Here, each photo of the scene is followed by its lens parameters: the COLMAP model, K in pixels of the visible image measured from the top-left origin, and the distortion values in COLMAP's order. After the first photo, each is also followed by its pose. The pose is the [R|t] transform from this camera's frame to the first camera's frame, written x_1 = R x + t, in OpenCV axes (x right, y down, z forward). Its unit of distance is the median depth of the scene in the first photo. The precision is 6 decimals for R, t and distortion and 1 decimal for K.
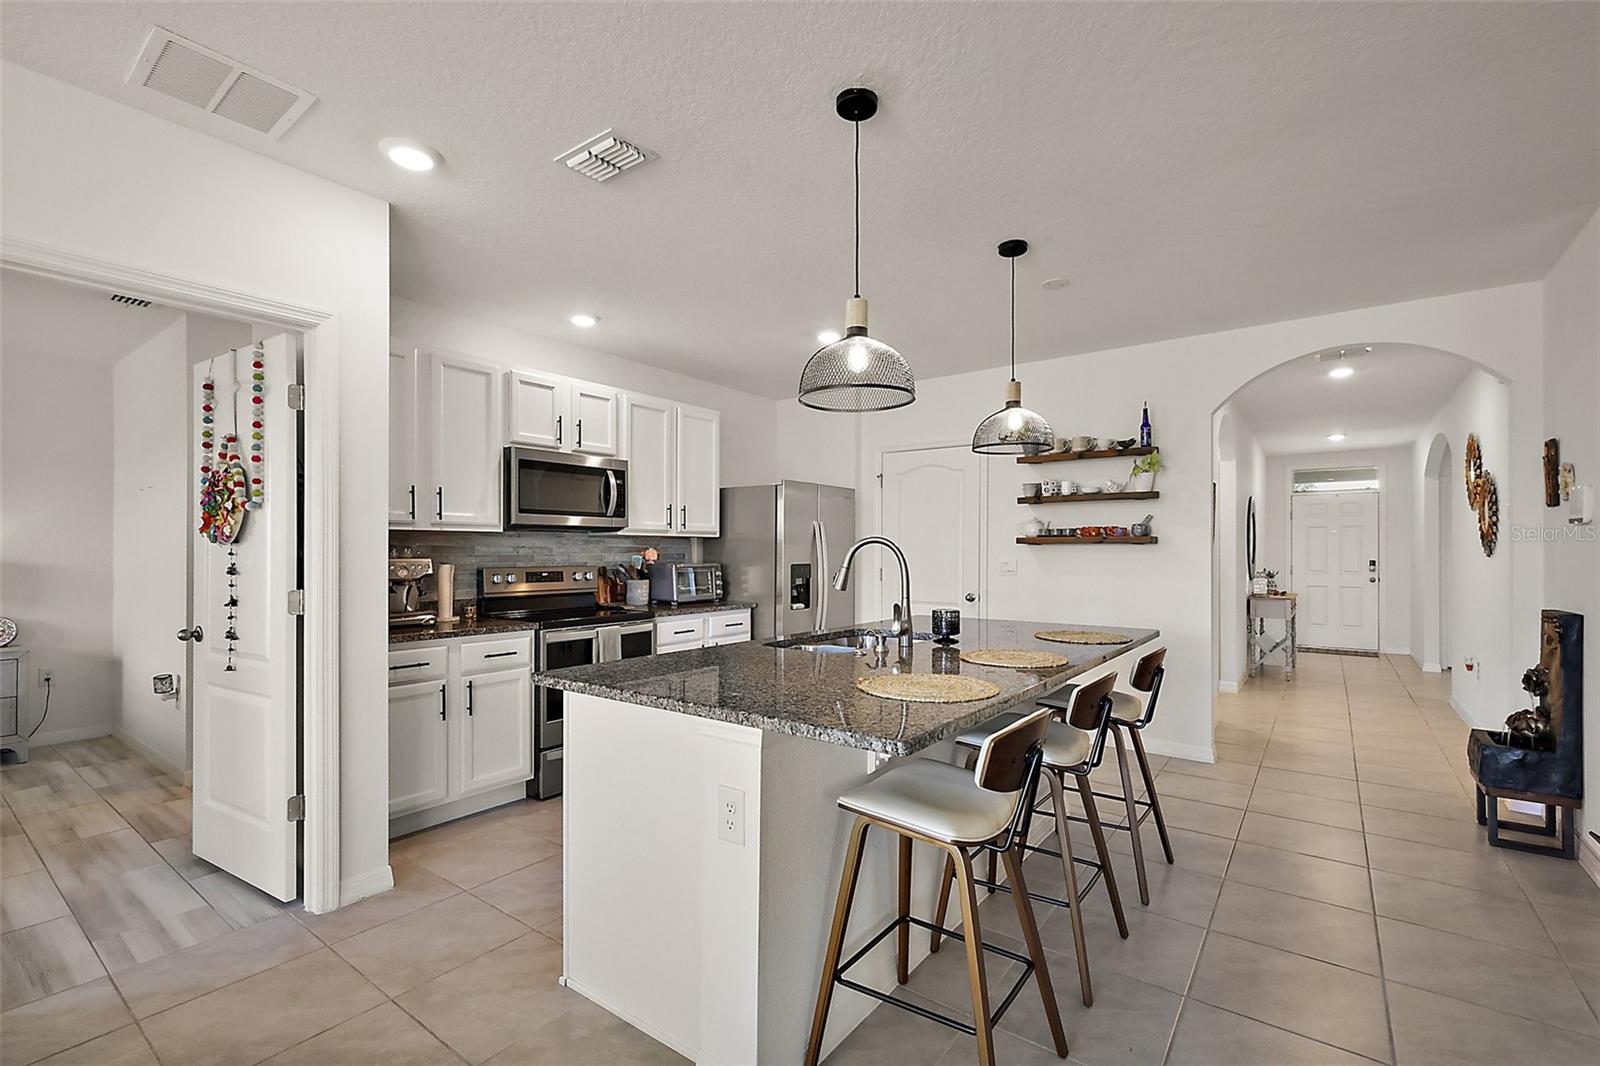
lens RADIAL K [[702.8, 0, 801.5], [0, 702.8, 555.6], [0, 0, 1]] dist [-0.000913, 0.002514]
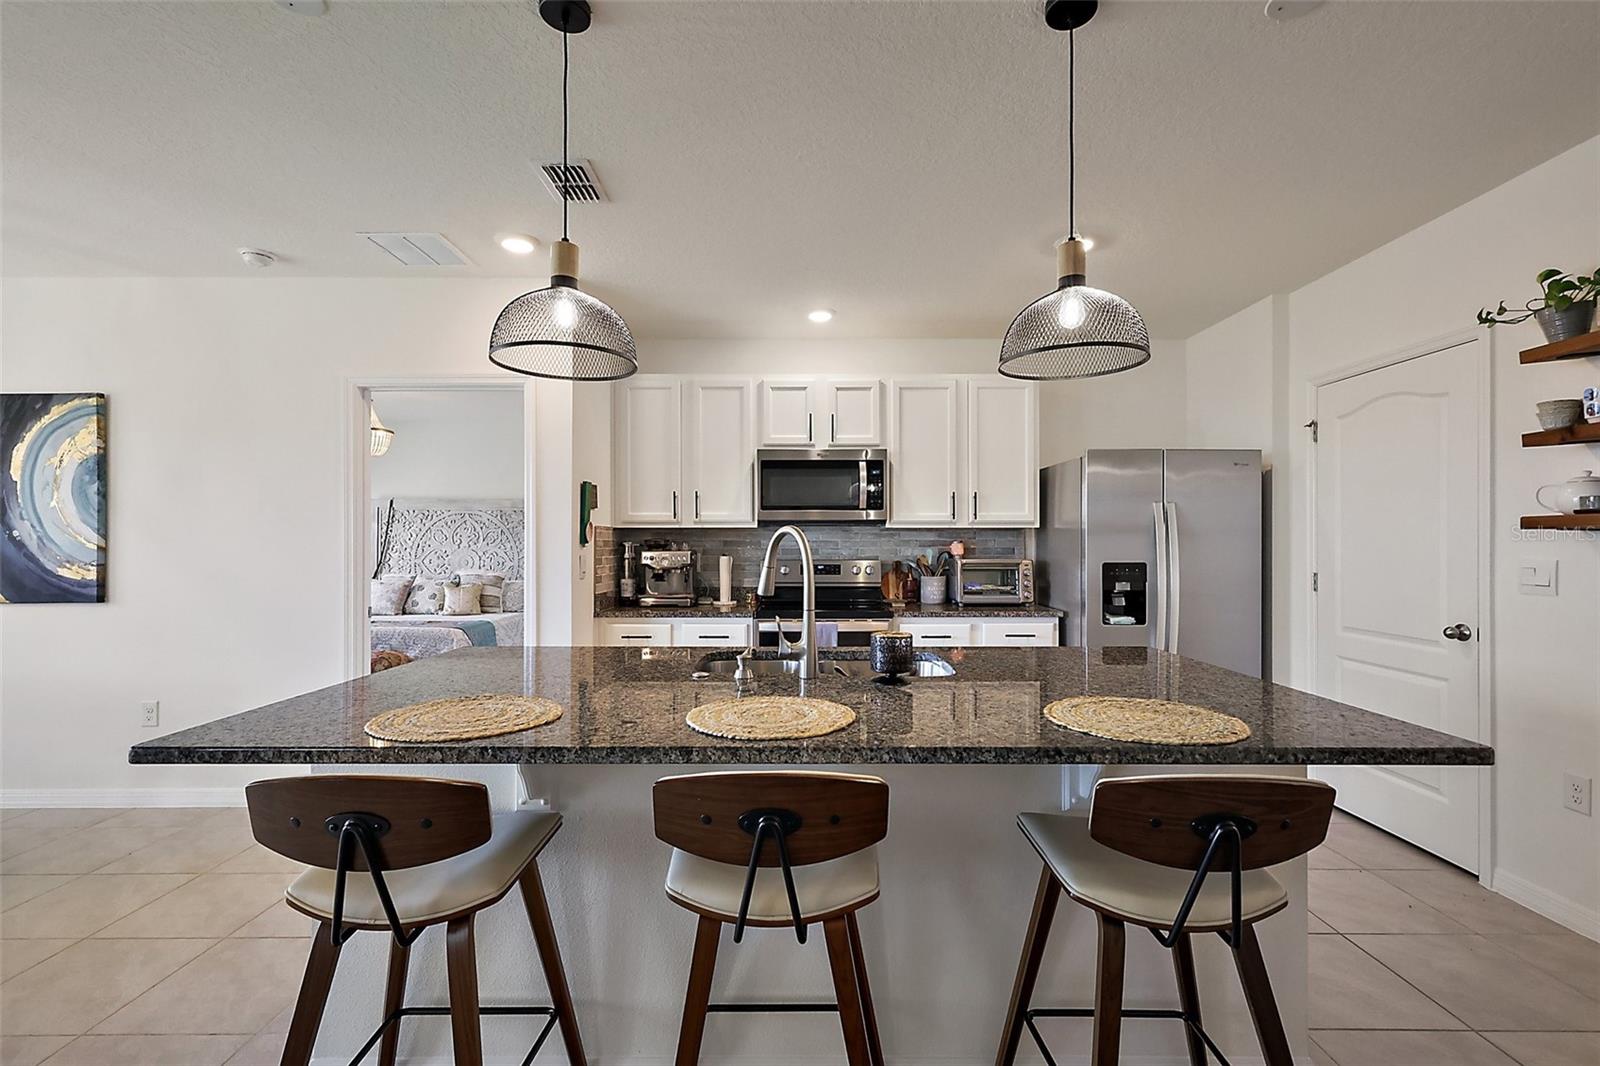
lens RADIAL K [[702.8, 0, 802.6], [0, 702.8, 541.4], [0, 0, 1]] dist [-0.000913, 0.002514]
pose [[0.604209, -0.005116, -0.796810, 0.437351], [-0.004598, 0.999940, -0.009906, -0.001193], [0.796813, 0.009649, 0.604149, 0.344248]]
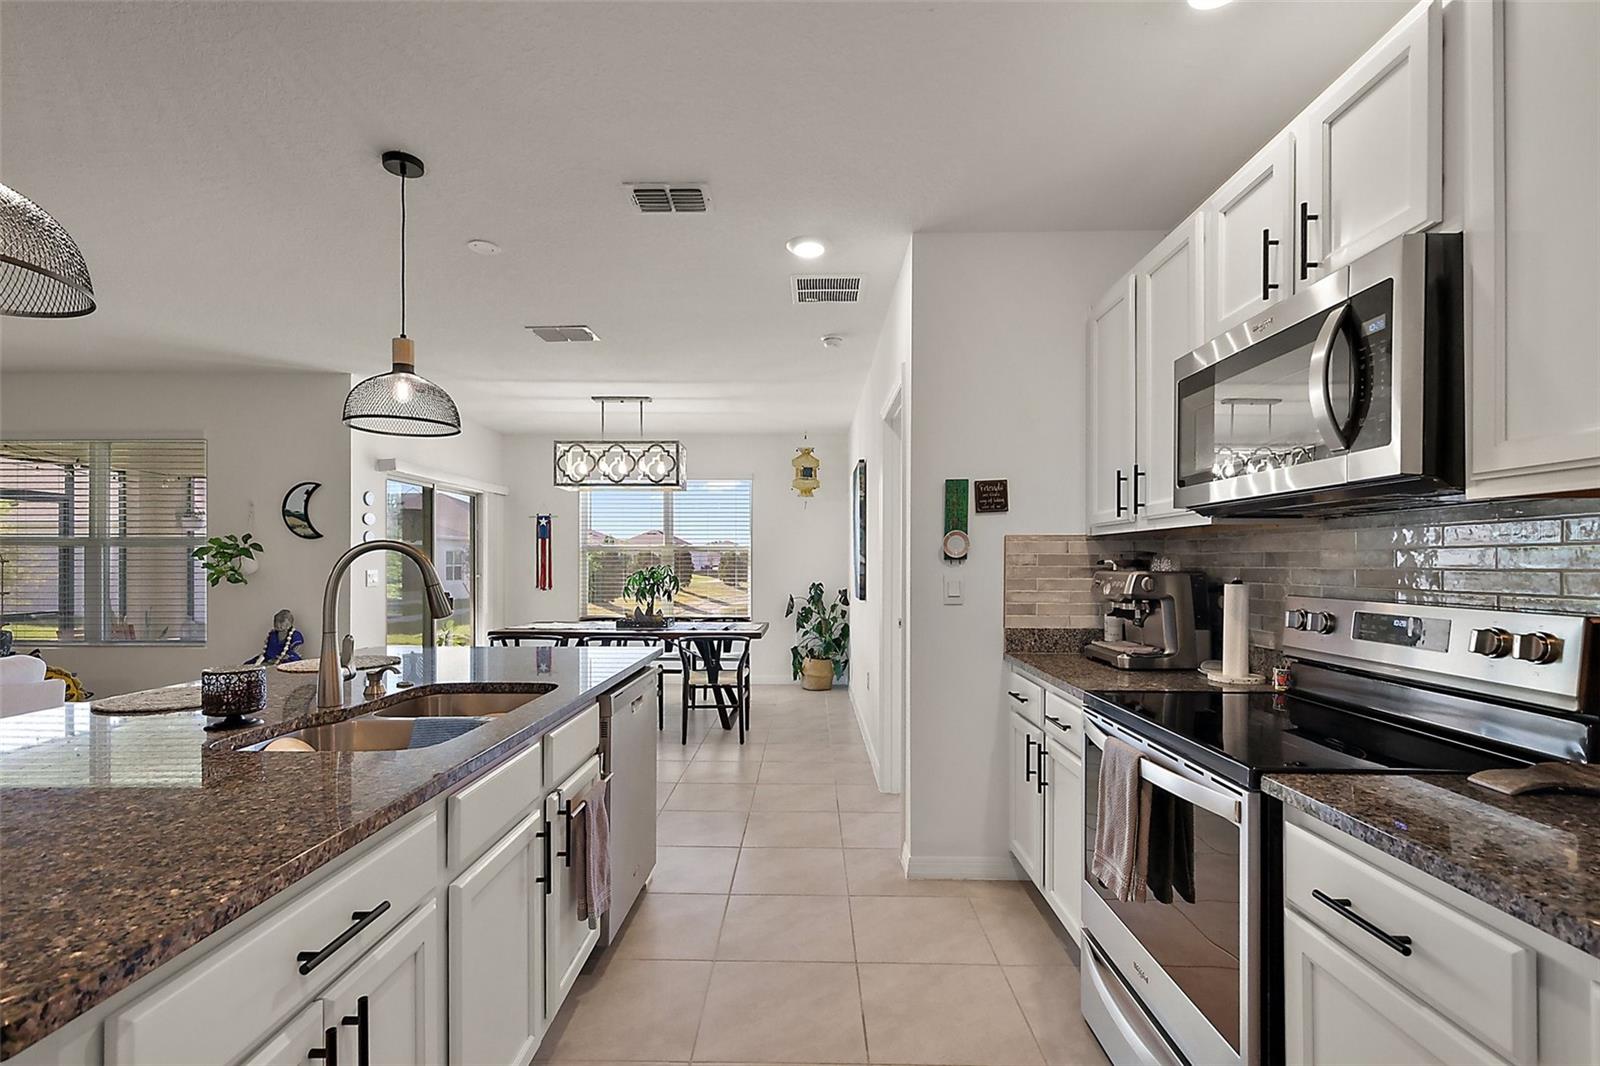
lens RADIAL K [[702.8, 0, 802.1], [0, 702.8, 566.9], [0, 0, 1]] dist [-0.000913, 0.002514]
pose [[-0.807083, 0.004022, -0.590424, 0.112023], [-0.004207, 0.999912, 0.012563, -0.006270], [0.590423, 0.012623, -0.806995, 1.091192]]
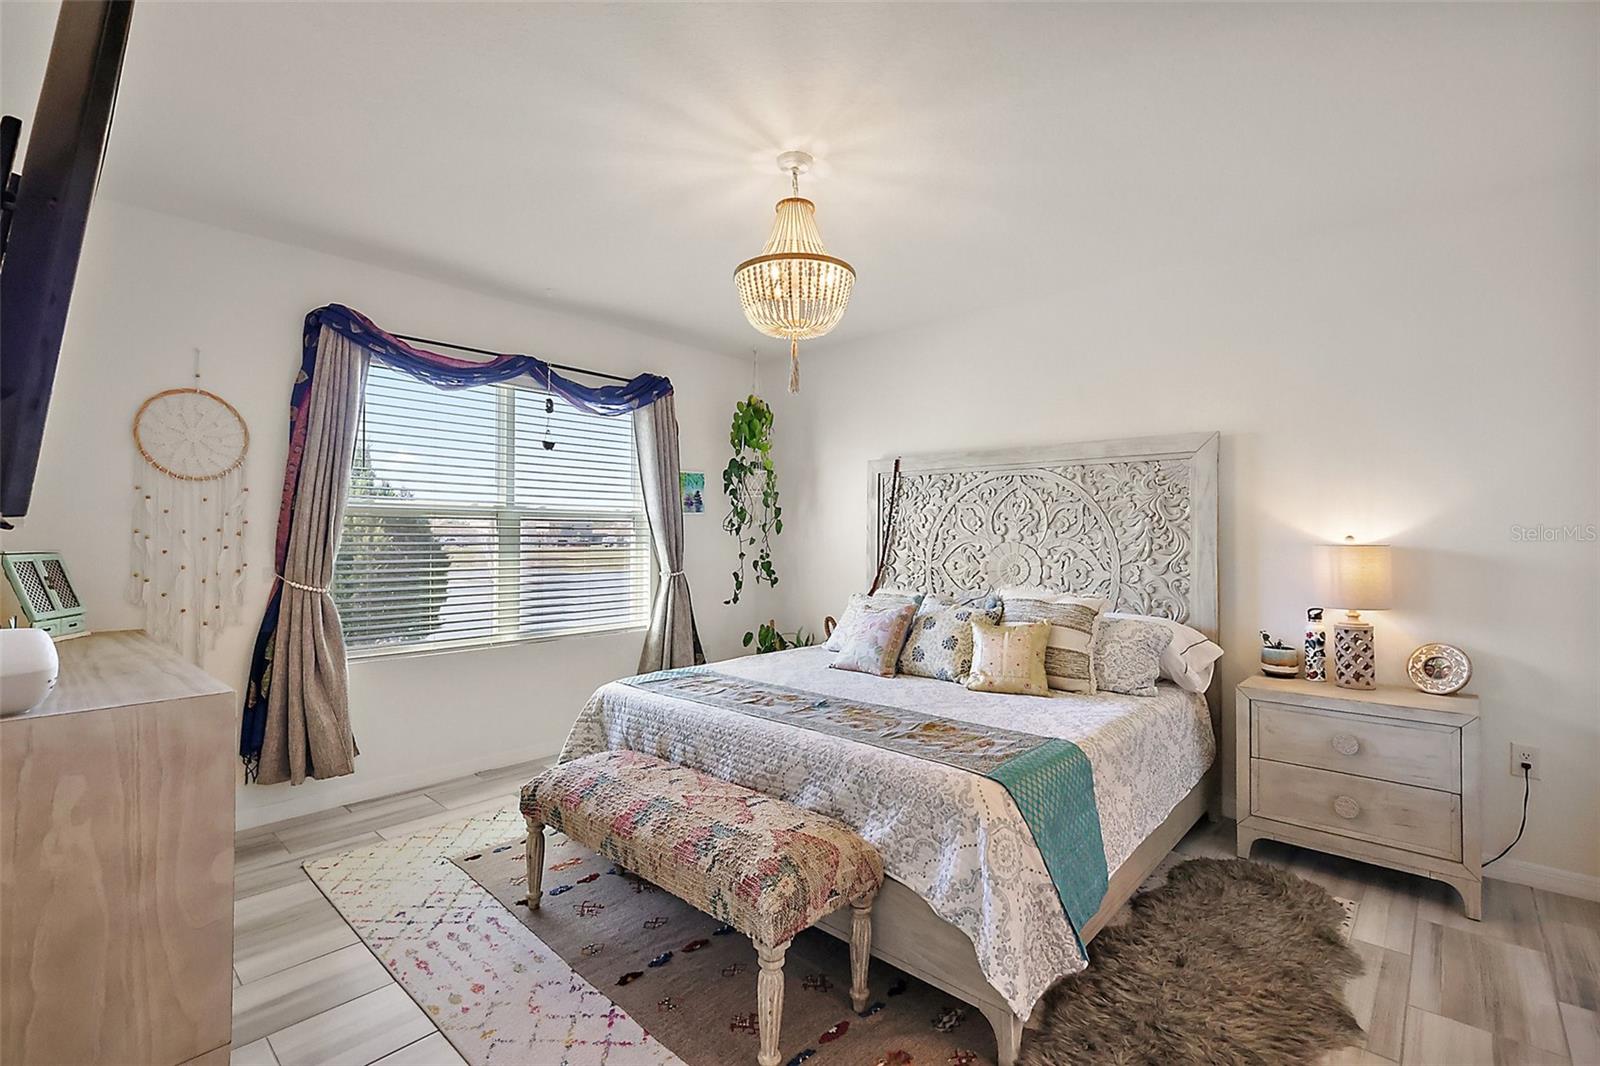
lens RADIAL K [[702.8, 0, 811.2], [0, 702.8, 528.6], [0, 0, 1]] dist [-0.000913, 0.002514]
pose [[-0.086026, -0.013892, -0.996196, -0.518386], [-0.006857, 0.999887, -0.013351, -0.001412], [0.996269, 0.005682, -0.086112, 0.544345]]
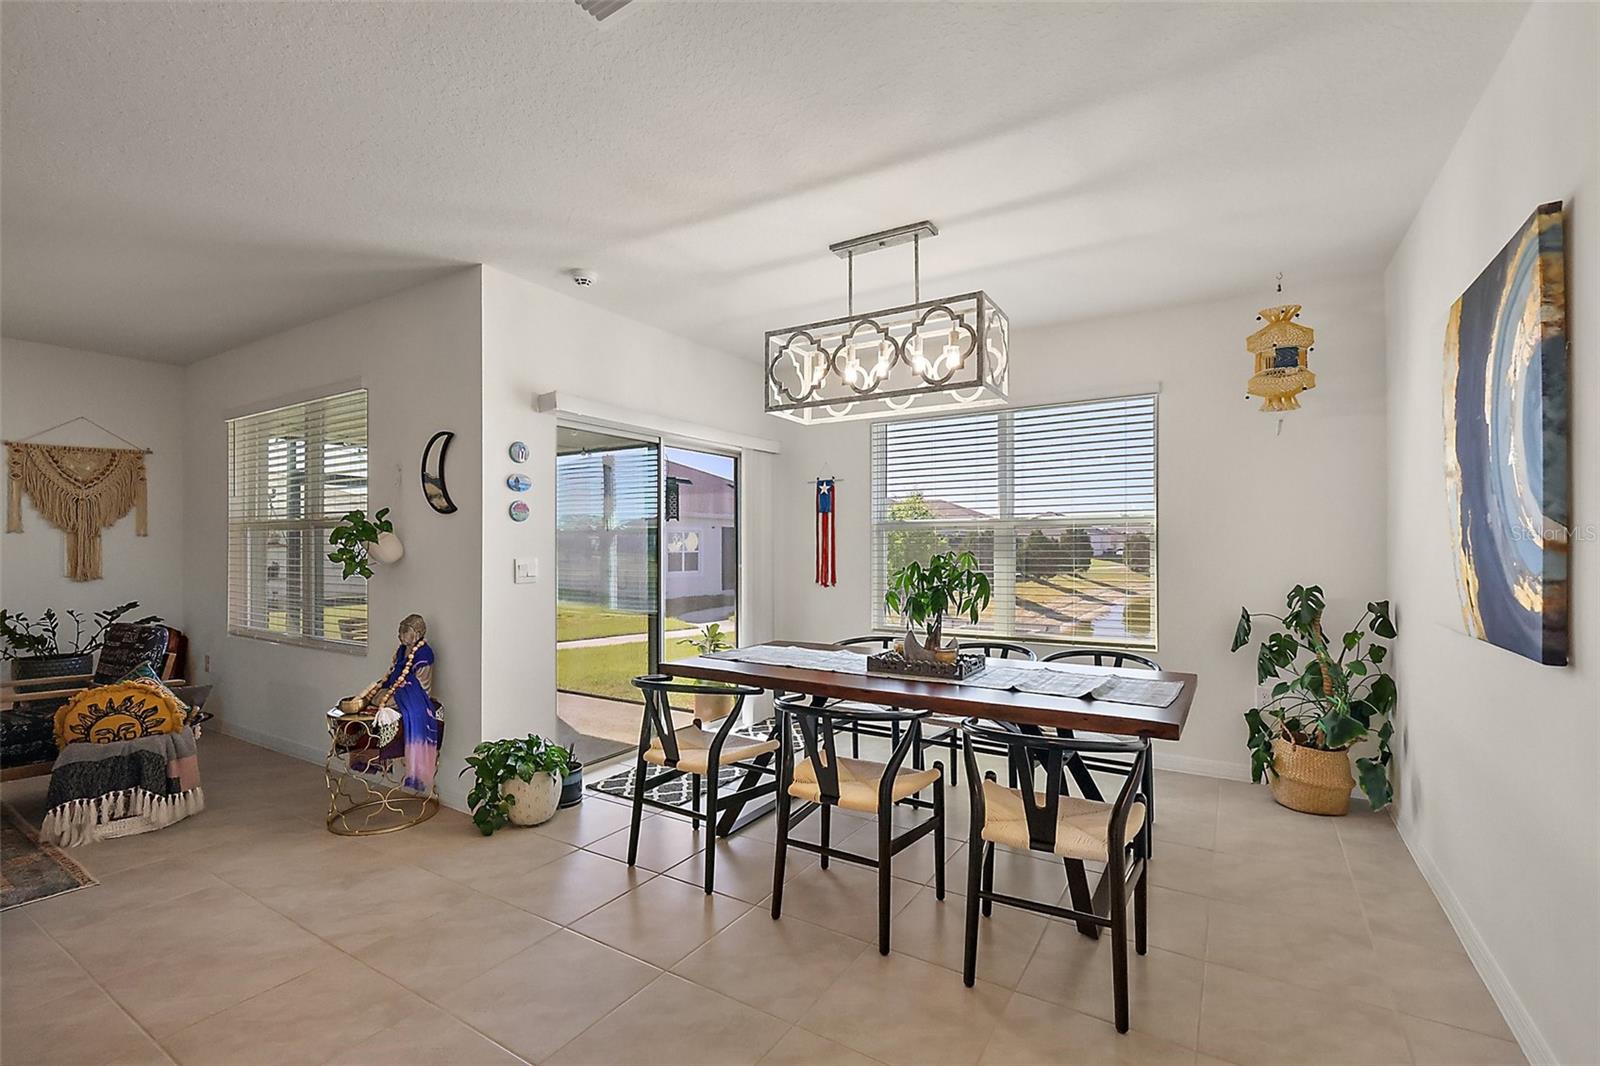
lens RADIAL K [[702.8, 0, 807.0], [0, 702.8, 545.5], [0, 0, 1]] dist [-0.000913, 0.002514]
pose [[-0.996201, 0.003834, -0.086999, -0.258435], [0.003417, 0.999982, 0.004951, -0.000614], [0.087016, 0.004635, -0.996196, 0.518628]]
